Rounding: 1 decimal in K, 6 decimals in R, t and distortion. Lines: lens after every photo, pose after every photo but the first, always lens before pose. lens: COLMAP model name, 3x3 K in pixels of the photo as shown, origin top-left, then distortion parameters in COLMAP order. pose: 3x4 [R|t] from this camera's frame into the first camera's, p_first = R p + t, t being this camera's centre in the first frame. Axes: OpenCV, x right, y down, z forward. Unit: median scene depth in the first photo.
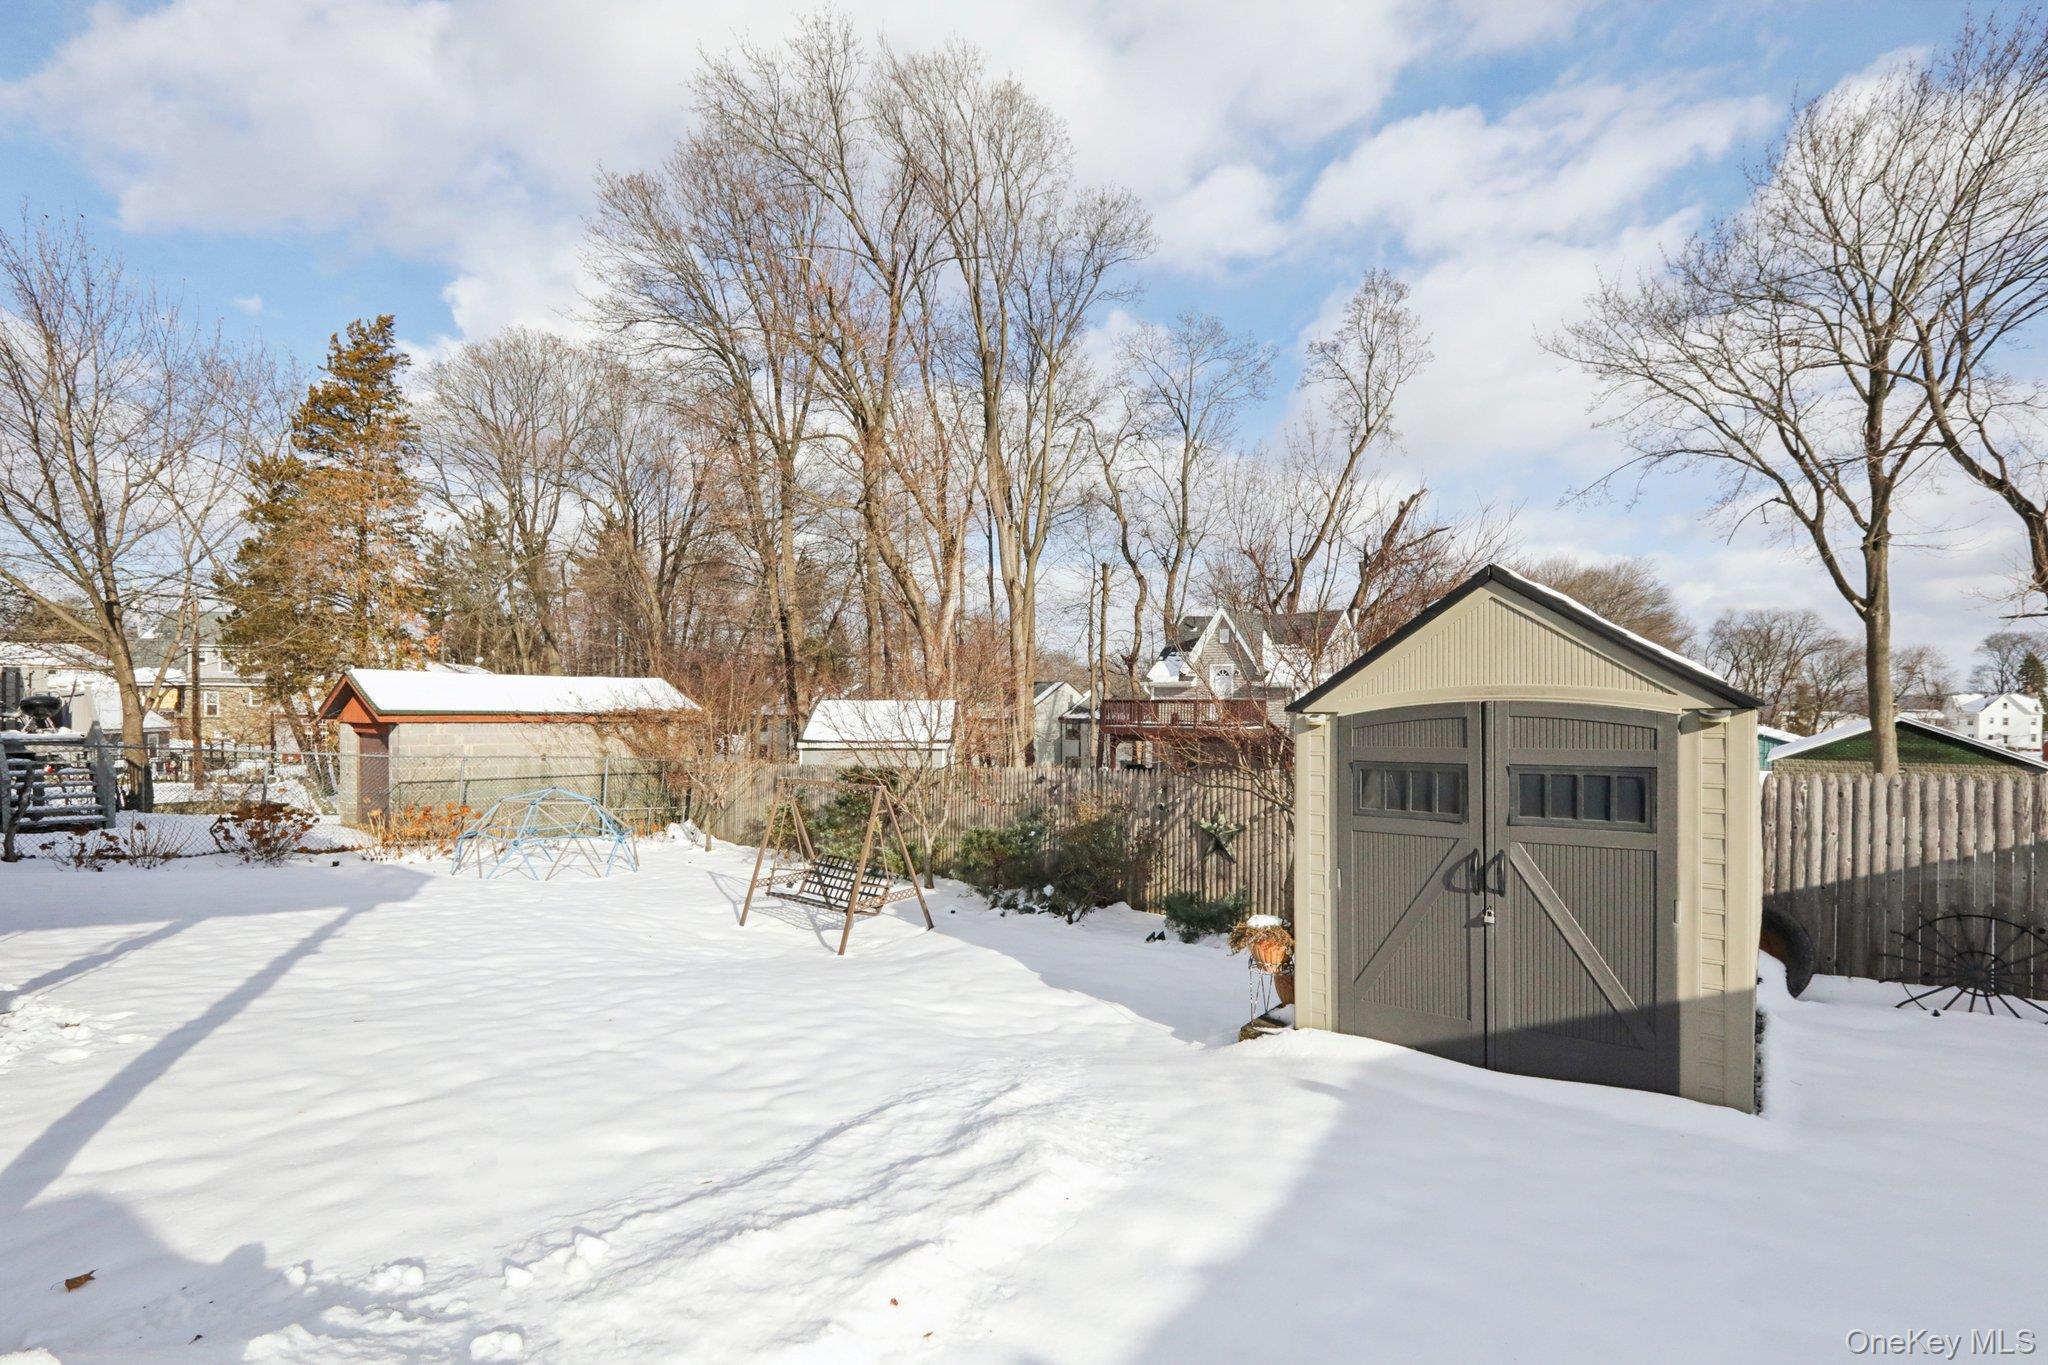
lens RADIAL K [[949.9, 0, 1019.7], [0, 949.9, 701.8], [0, 0, 1]] dist [-0.000415, 0.000250]
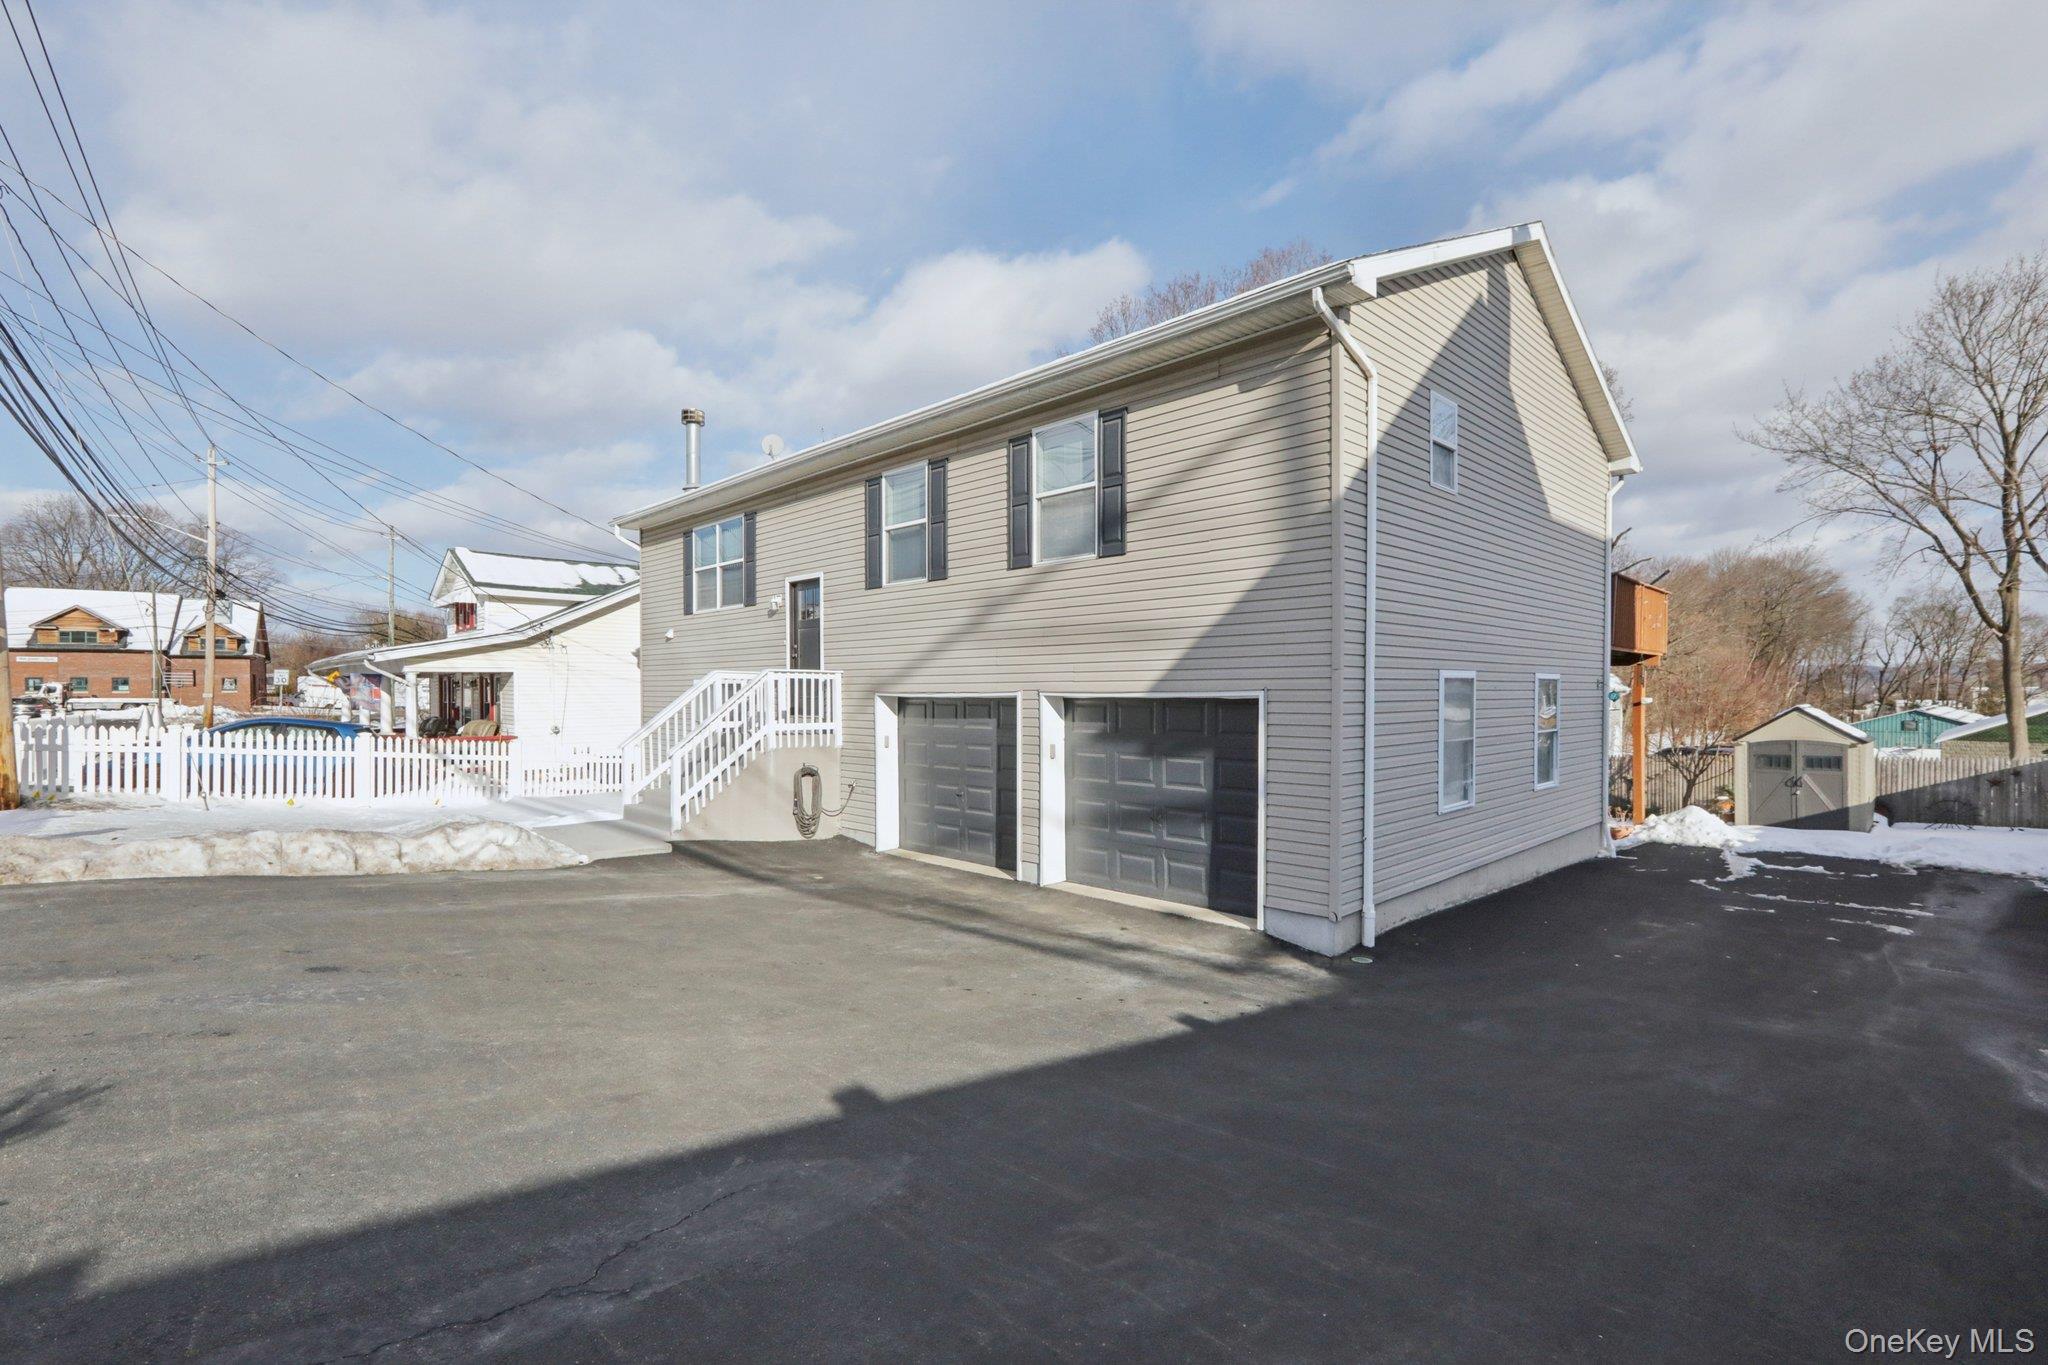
lens RADIAL K [[930.4, 0, 1024.0], [0, 930.4, 682.5], [0, 0, 1]] dist [-0.000365, -0.000012]
pose [[0.992349, -0.008301, -0.123188, -0.356566], [0.008642, 0.999960, 0.002233, -0.044017], [0.123164, -0.003280, 0.992381, -0.521285]]
